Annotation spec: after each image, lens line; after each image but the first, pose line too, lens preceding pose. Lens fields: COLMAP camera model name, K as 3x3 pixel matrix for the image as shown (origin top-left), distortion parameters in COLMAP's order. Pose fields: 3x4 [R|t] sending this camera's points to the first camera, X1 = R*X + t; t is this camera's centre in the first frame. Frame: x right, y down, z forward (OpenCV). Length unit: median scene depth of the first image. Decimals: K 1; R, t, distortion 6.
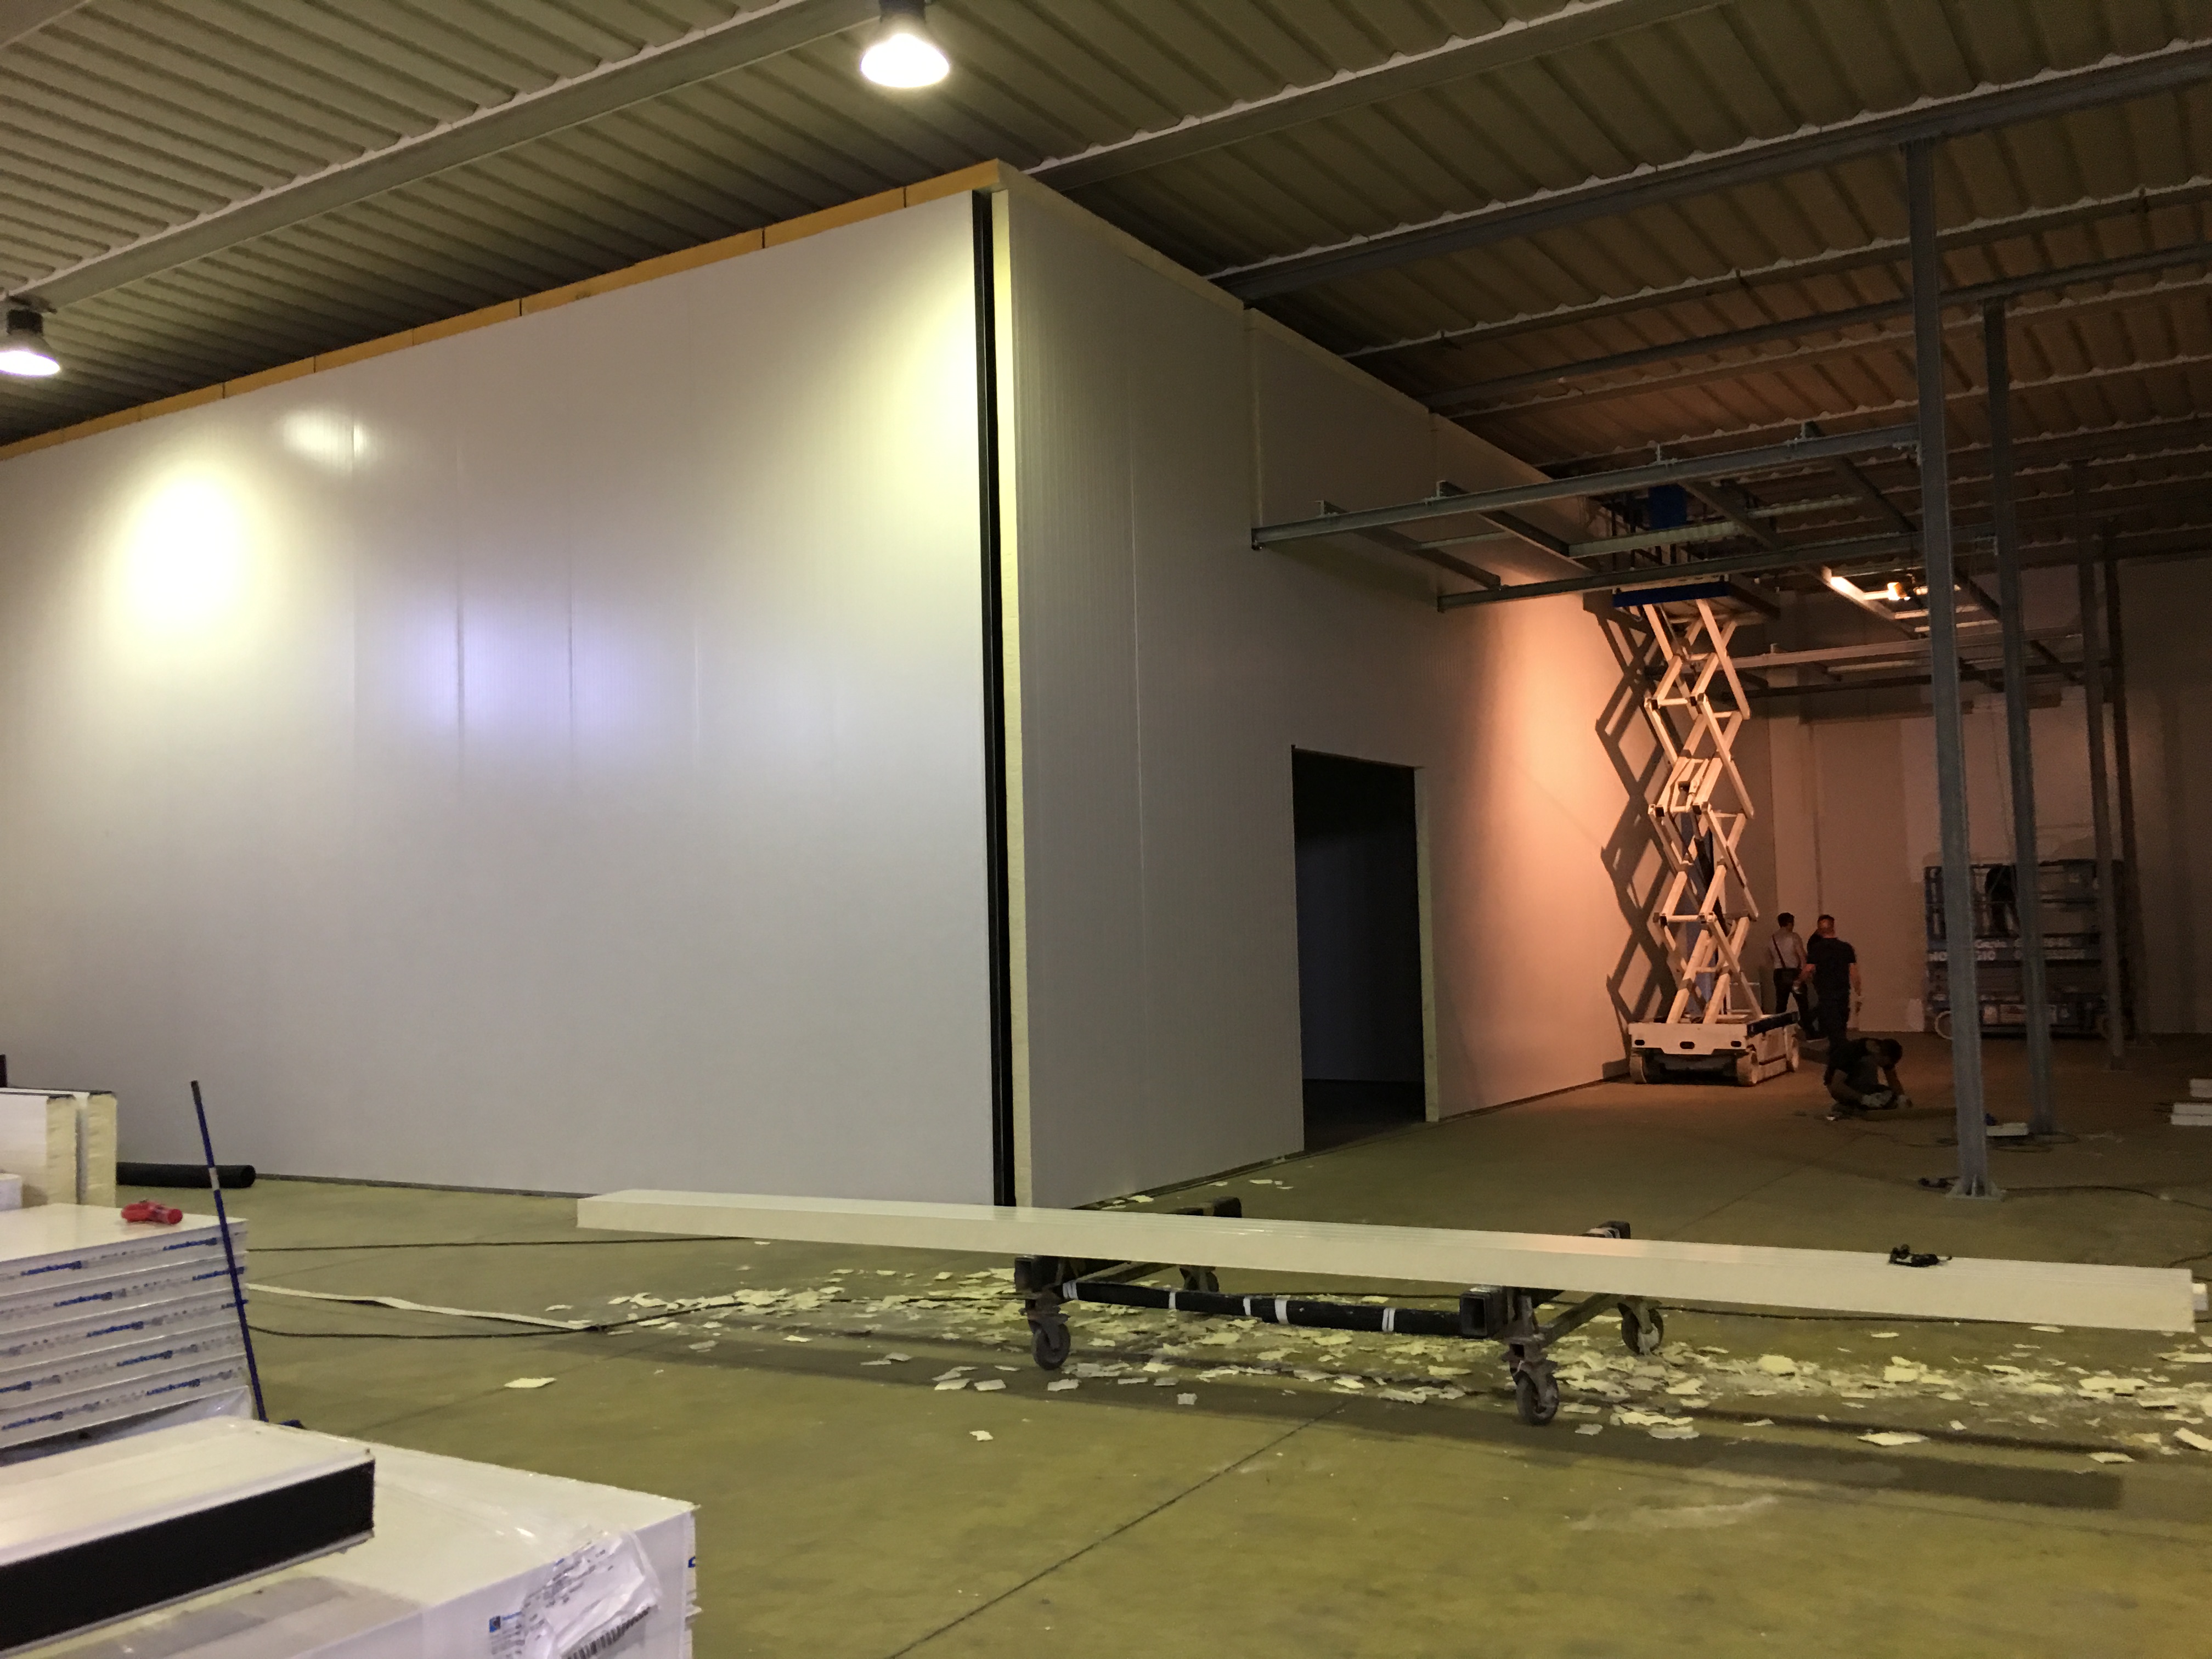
lens RADIAL K [[1889.9, 0, 1108.2], [0, 1889.9, 830.6], [0, 0, 1]] dist [0.049962, -0.038015]
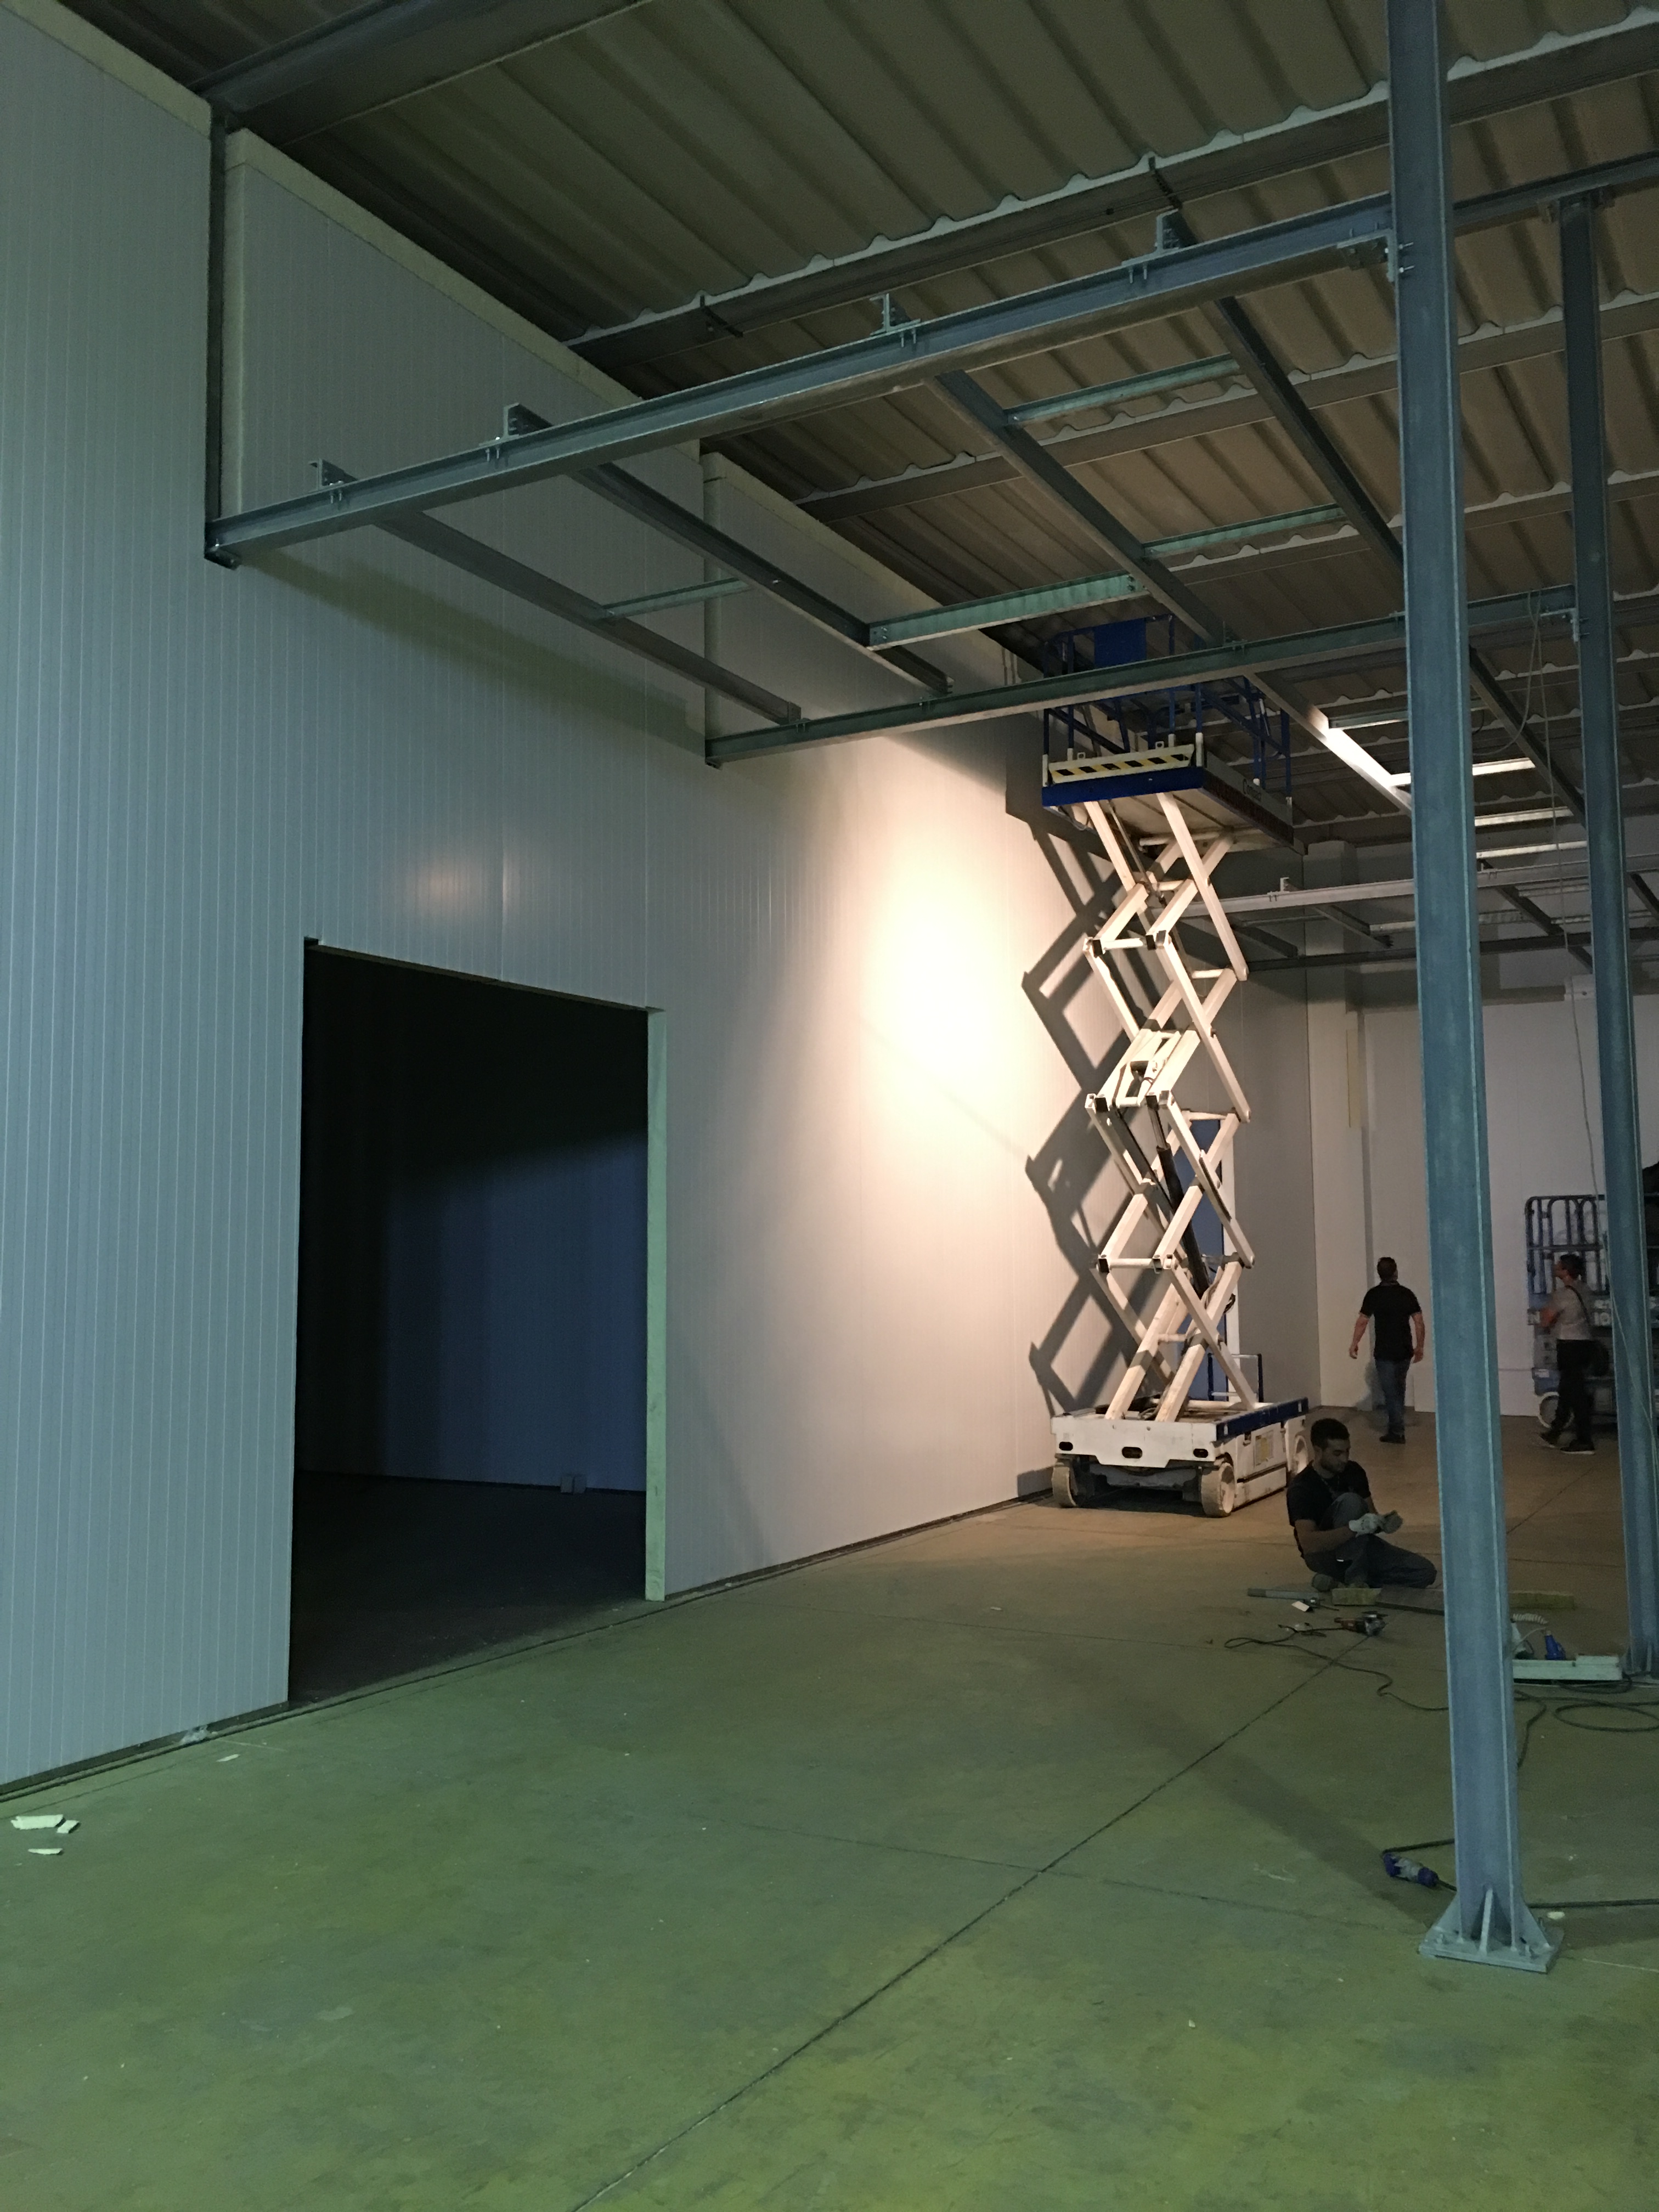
lens RADIAL K [[1889.9, 0, 825.8], [0, 1889.9, 1100.0], [0, 0, 1]] dist [0.049962, -0.038015]
pose [[0.998667, 0.022459, 0.046482, 0.159704], [-0.021077, 0.999327, -0.030007, 0.010701], [-0.047125, 0.028987, 0.998468, 0.325570]]
